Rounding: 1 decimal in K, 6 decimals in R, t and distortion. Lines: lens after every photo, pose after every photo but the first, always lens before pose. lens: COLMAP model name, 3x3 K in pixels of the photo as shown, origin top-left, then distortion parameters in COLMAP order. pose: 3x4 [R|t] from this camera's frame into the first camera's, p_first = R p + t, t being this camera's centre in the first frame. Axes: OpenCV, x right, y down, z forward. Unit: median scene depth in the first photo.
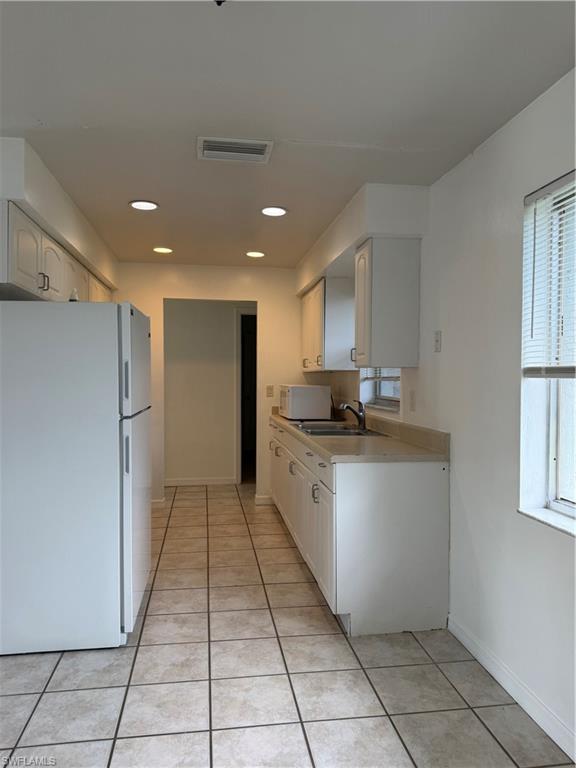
lens RADIAL K [[543.4, 0, 285.6], [0, 543.4, 385.7], [0, 0, 1]] dist [0.039697, -0.038940]
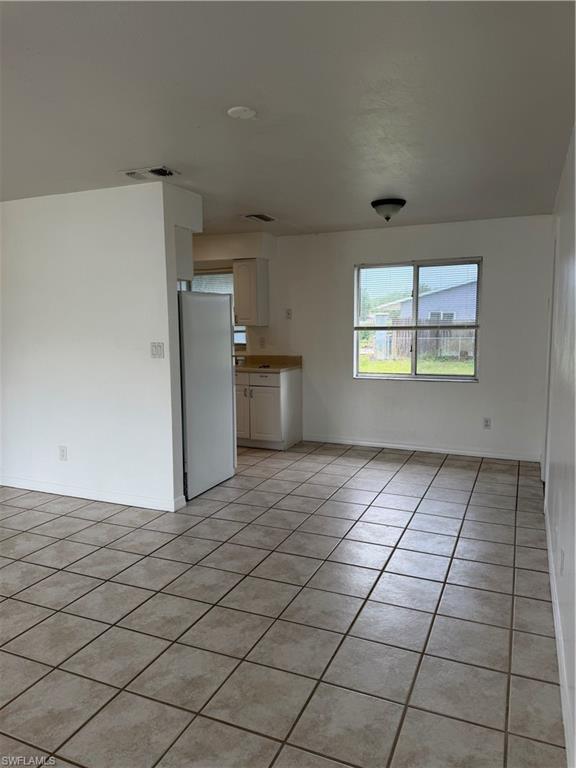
lens RADIAL K [[543.4, 0, 289.7], [0, 543.4, 382.9], [0, 0, 1]] dist [0.039697, -0.038940]
pose [[0.531499, -0.107949, 0.840152, -1.625376], [0.030764, 0.993652, 0.108210, -0.045289], [-0.846500, -0.031667, 0.531446, -0.158693]]
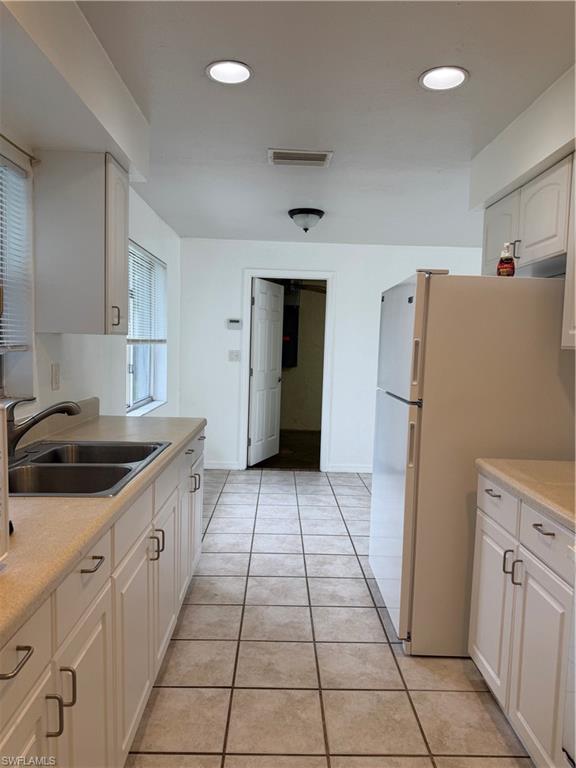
lens RADIAL K [[543.4, 0, 289.9], [0, 543.4, 385.5], [0, 0, 1]] dist [0.039697, -0.038940]
pose [[-0.991423, -0.045701, 0.122440, -0.216740], [-0.033209, 0.994211, 0.102187, -0.057860], [-0.126402, 0.097244, -0.987201, 2.009176]]
